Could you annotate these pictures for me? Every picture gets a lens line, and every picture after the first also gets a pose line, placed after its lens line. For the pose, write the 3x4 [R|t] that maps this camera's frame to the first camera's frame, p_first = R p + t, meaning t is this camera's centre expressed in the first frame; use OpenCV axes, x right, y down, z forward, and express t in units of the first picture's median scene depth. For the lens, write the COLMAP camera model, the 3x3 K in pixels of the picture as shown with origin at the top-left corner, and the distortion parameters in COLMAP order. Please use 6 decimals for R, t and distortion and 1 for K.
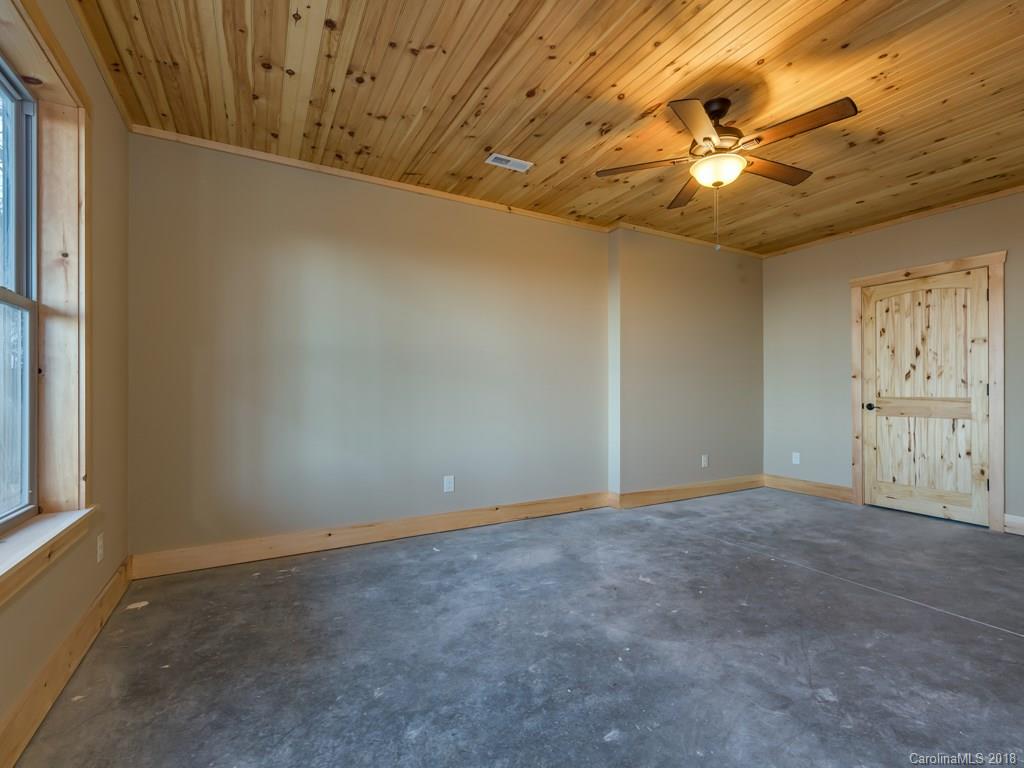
lens RADIAL K [[497.8, 0, 505.2], [0, 497.8, 387.0], [0, 0, 1]] dist [0.000581, 0.000078]
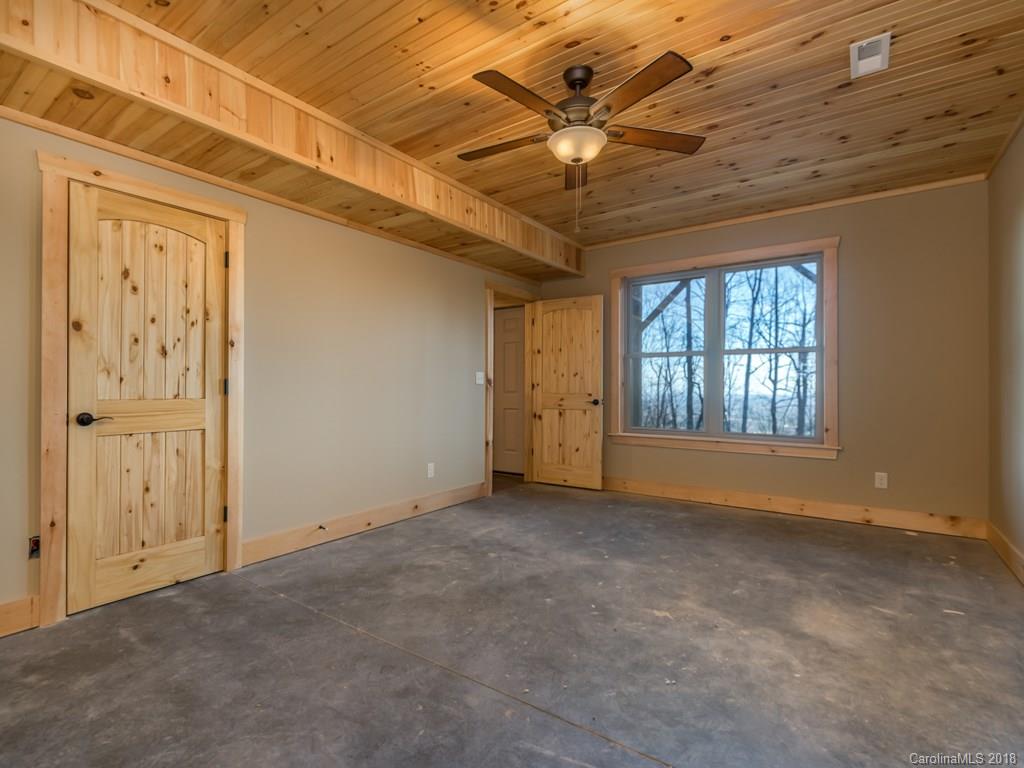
lens RADIAL K [[497.8, 0, 505.2], [0, 497.8, 387.0], [0, 0, 1]] dist [0.000581, 0.000078]
pose [[-0.886877, 0.001432, -0.462004, 0.920539], [0.003002, 0.999992, -0.002662, 0.019270], [0.461996, -0.003748, -0.886874, 1.675312]]
